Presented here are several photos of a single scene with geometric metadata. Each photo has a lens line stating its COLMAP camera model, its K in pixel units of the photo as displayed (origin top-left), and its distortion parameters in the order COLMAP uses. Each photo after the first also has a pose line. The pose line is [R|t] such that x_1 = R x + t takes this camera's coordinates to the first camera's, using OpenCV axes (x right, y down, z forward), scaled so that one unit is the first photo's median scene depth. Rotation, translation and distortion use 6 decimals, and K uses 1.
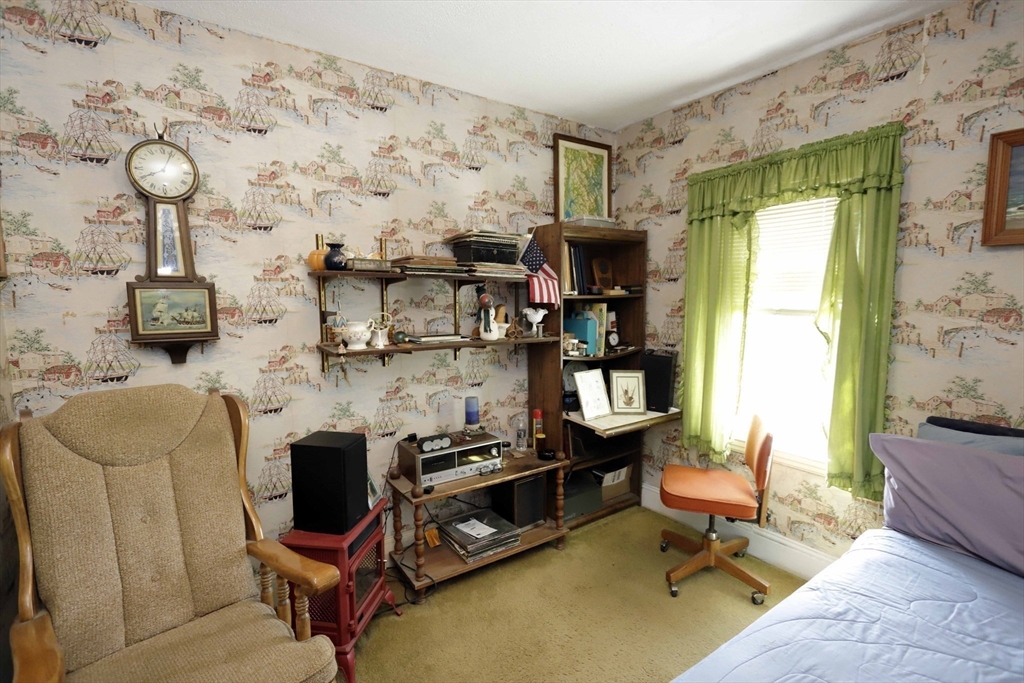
lens RADIAL K [[485.3, 0, 517.6], [0, 485.3, 348.8], [0, 0, 1]] dist [-0.005866, 0.002598]
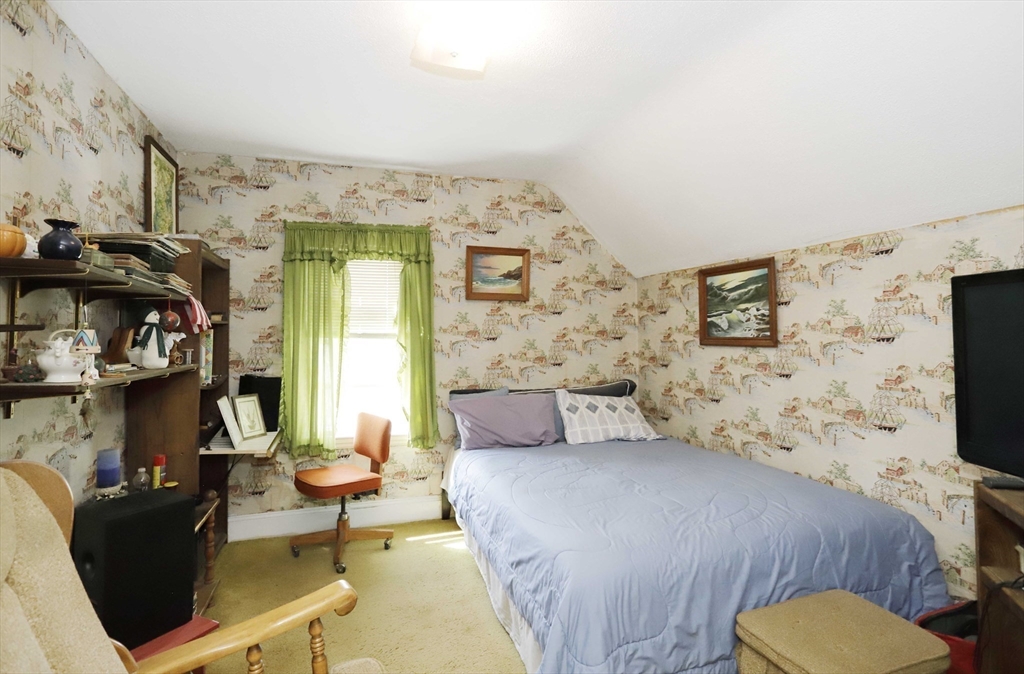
lens RADIAL K [[485.3, 0, 516.5], [0, 485.3, 329.9], [0, 0, 1]] dist [-0.005866, 0.002598]
pose [[0.286712, 0.015223, 0.957896, -0.666435], [0.110445, 0.992682, -0.048833, 0.024735], [-0.951629, 0.119796, 0.282932, 0.188512]]
